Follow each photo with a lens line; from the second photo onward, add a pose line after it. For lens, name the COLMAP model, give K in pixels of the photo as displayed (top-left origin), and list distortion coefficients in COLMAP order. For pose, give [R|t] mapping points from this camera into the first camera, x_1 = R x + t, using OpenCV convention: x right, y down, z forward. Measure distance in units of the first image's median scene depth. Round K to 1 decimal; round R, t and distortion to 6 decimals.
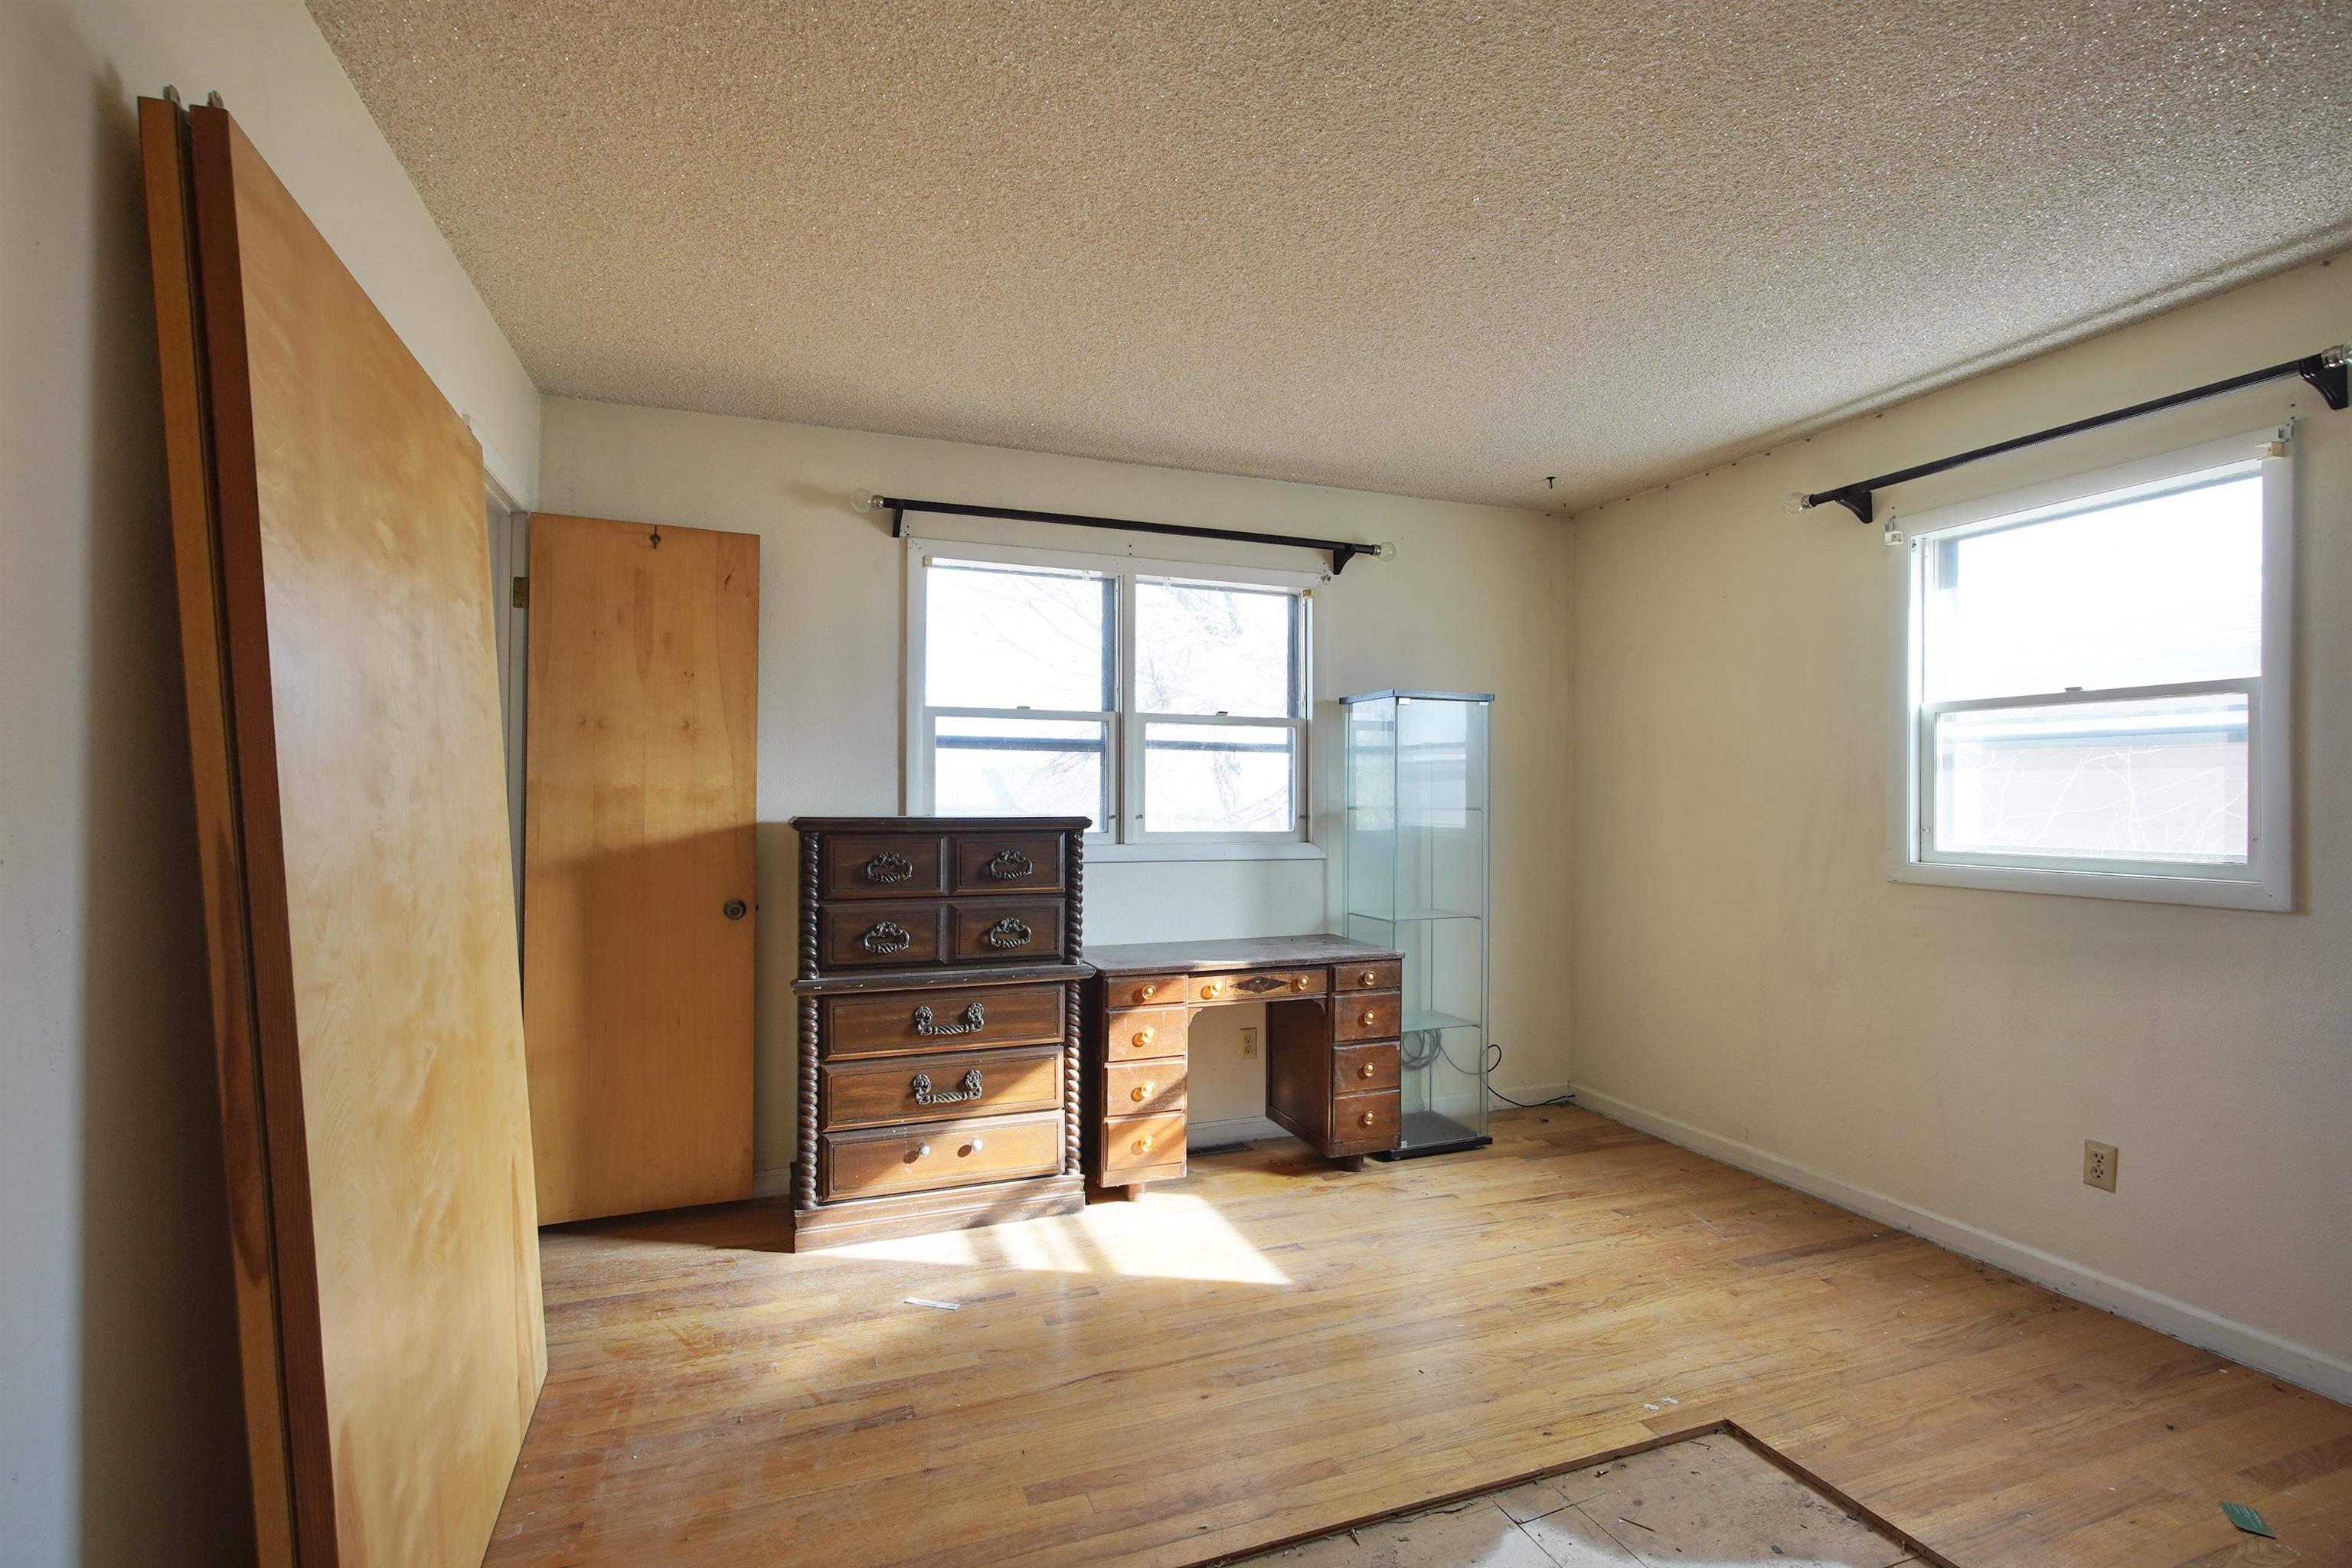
lens RADIAL K [[1080.3, 0, 1174.3], [0, 1080.3, 788.7], [0, 0, 1]] dist [-0.026789, 0.013732]
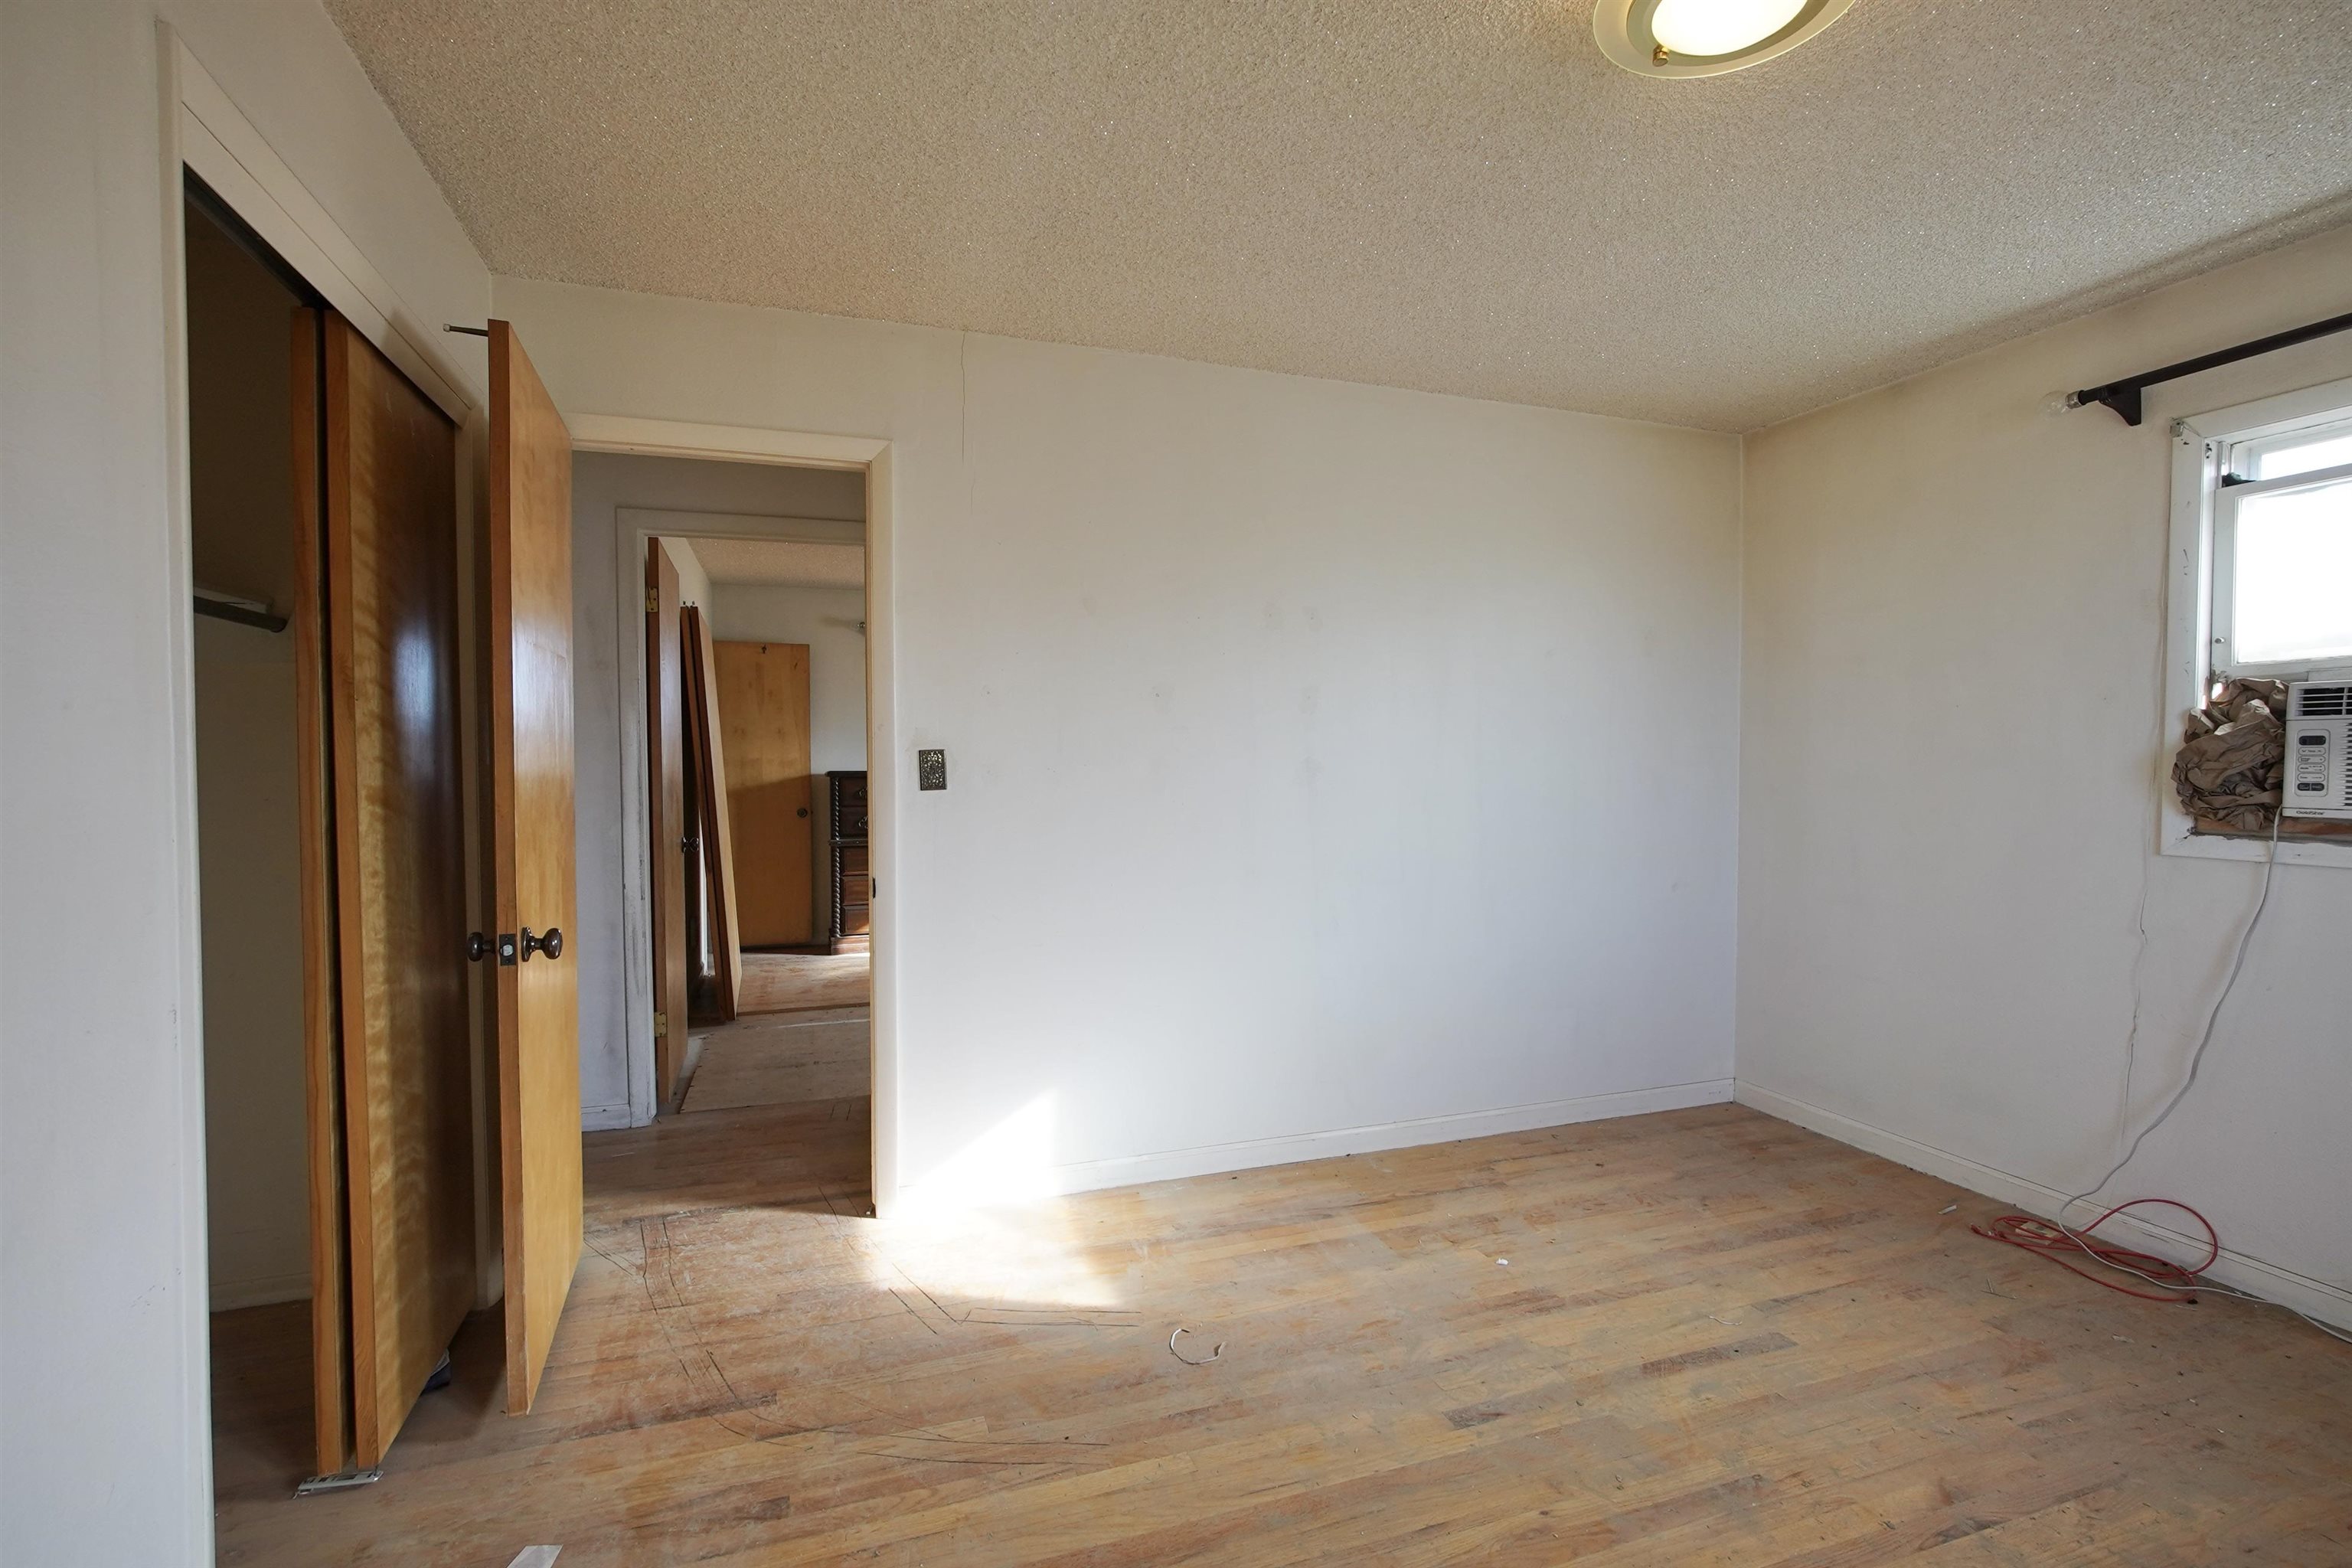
lens RADIAL K [[1080.3, 0, 1174.3], [0, 1080.3, 788.7], [0, 0, 1]] dist [-0.026789, 0.013732]
pose [[0.999579, -0.007629, -0.028004, 0.424944], [0.008621, 0.999334, 0.035465, -0.011133], [0.027715, -0.035692, 0.998978, -1.206019]]
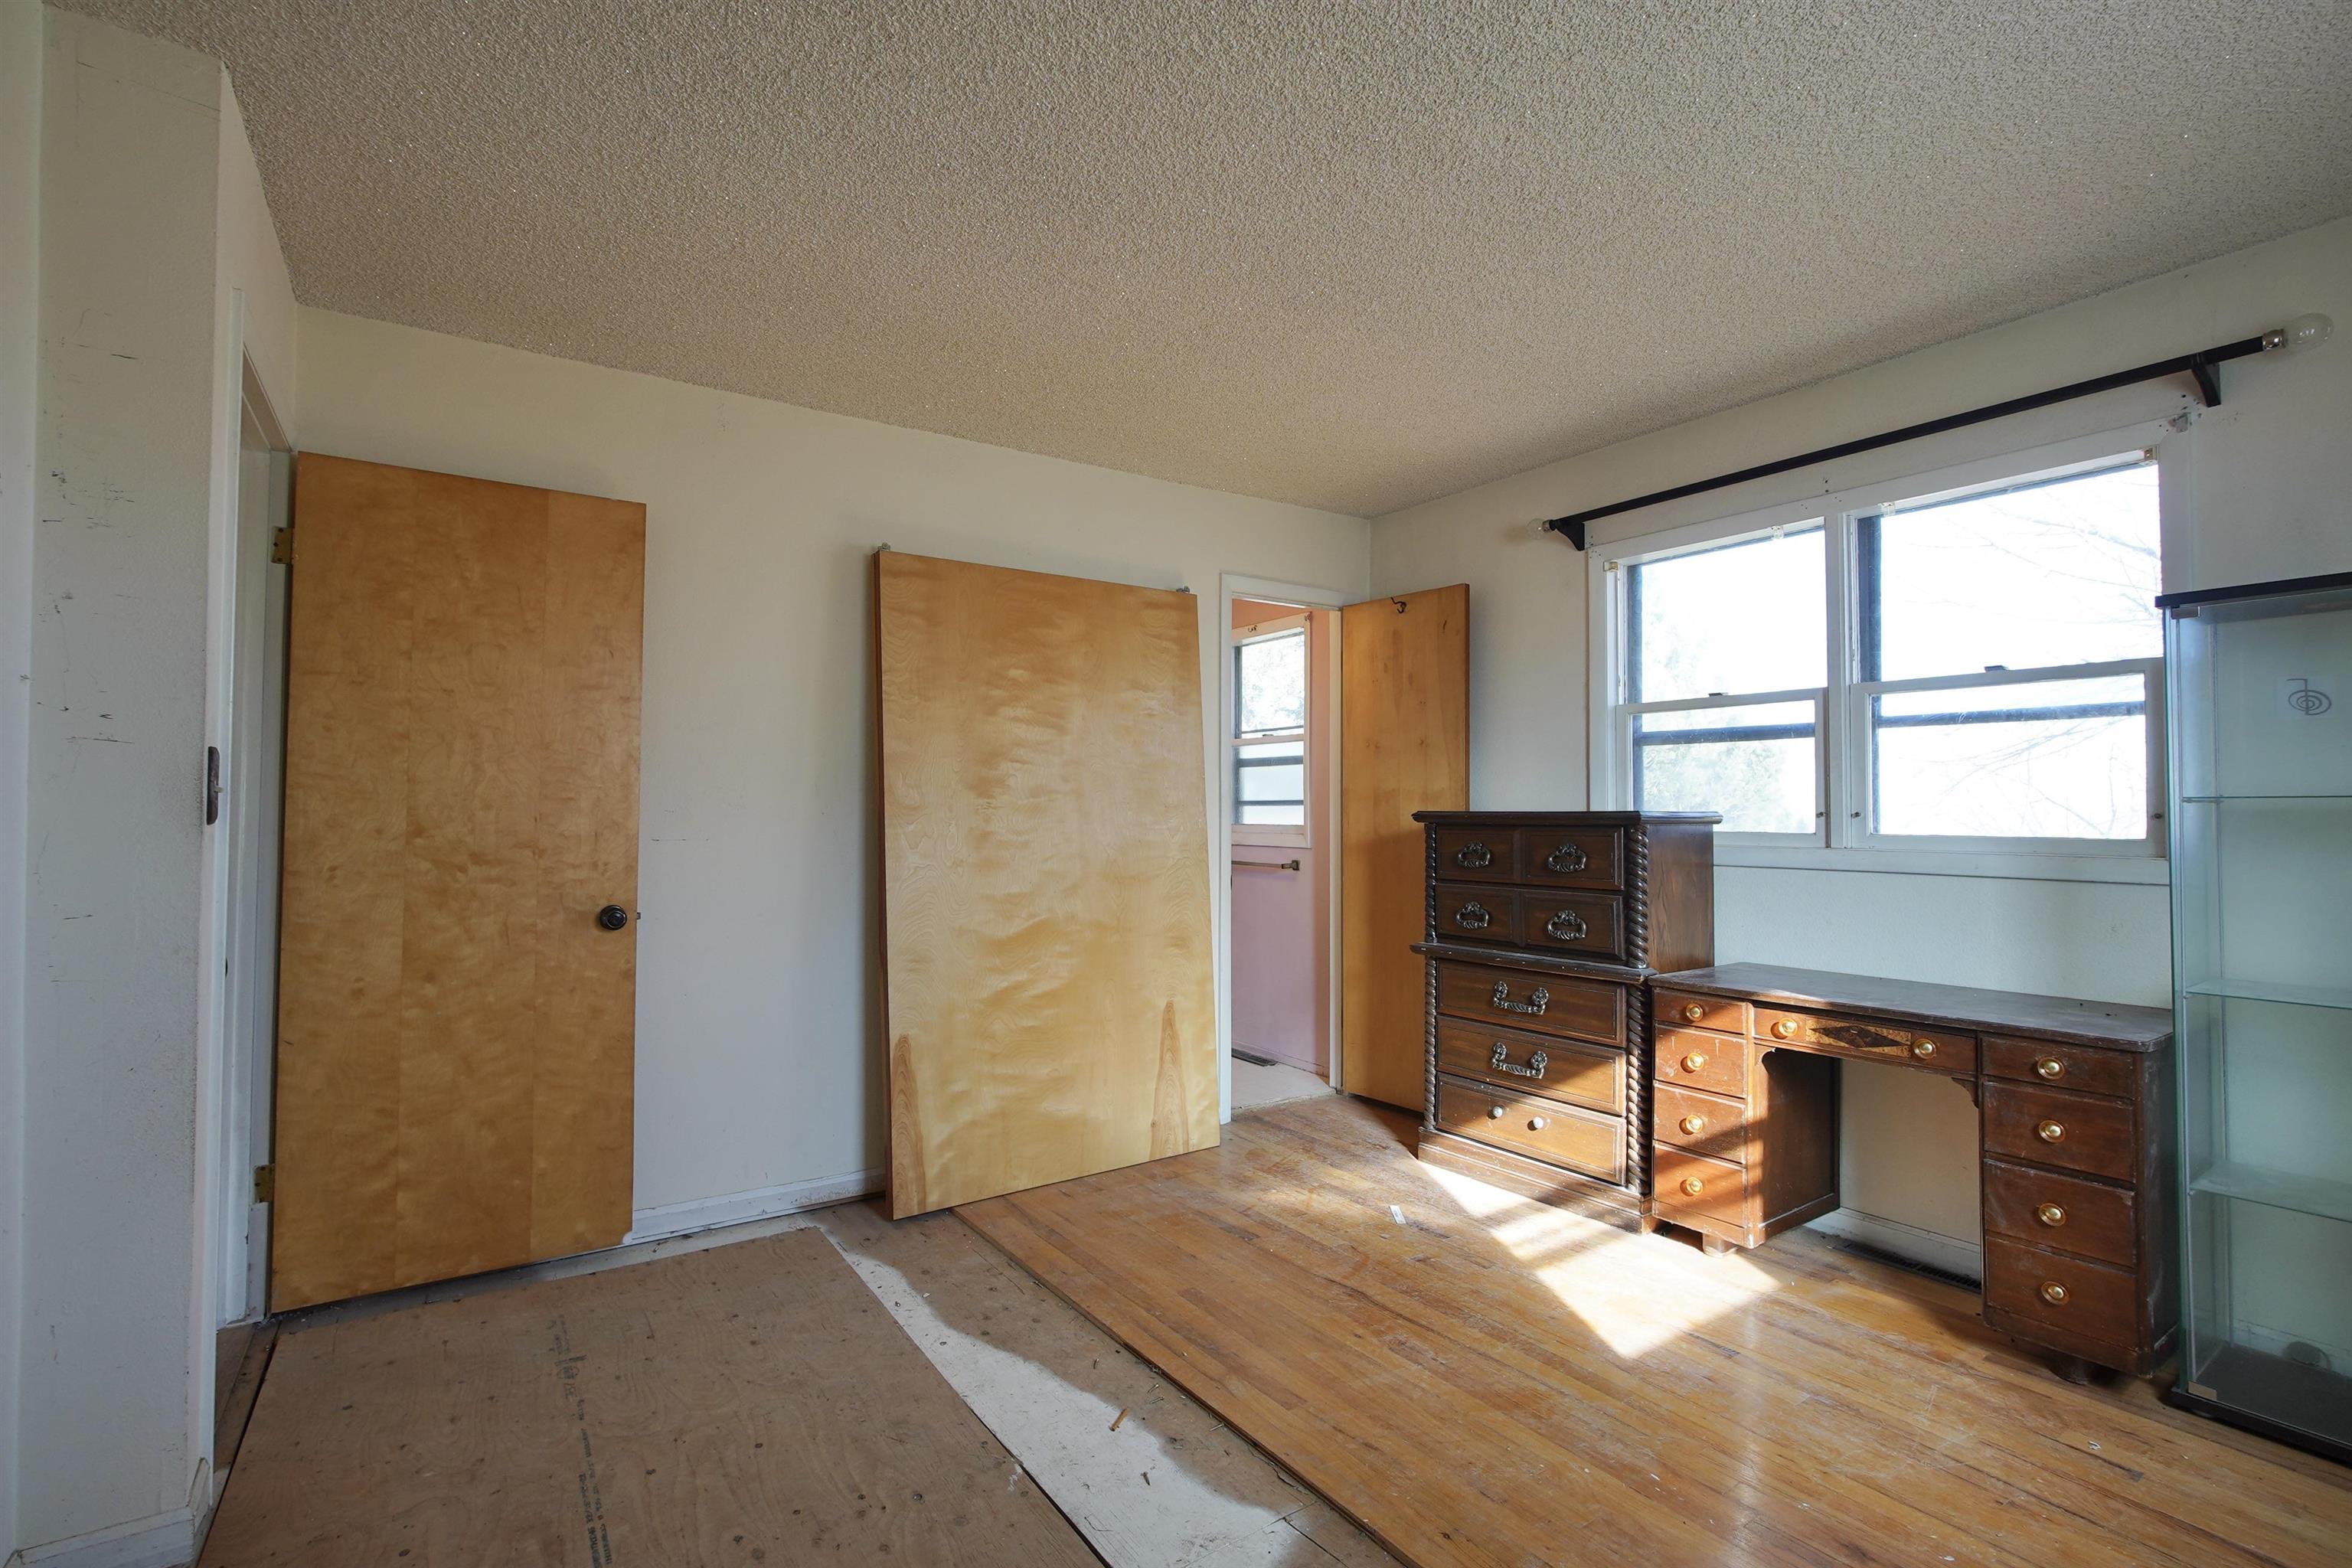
lens RADIAL K [[1085.4, 0, 1182.1], [0, 1085.4, 797.6], [0, 0, 1]] dist [-0.027015, 0.013852]
pose [[0.236197, -0.017560, -0.971546, 0.734928], [0.008218, 0.999837, -0.016073, 0.025912], [0.971670, -0.004188, 0.236303, 0.395729]]
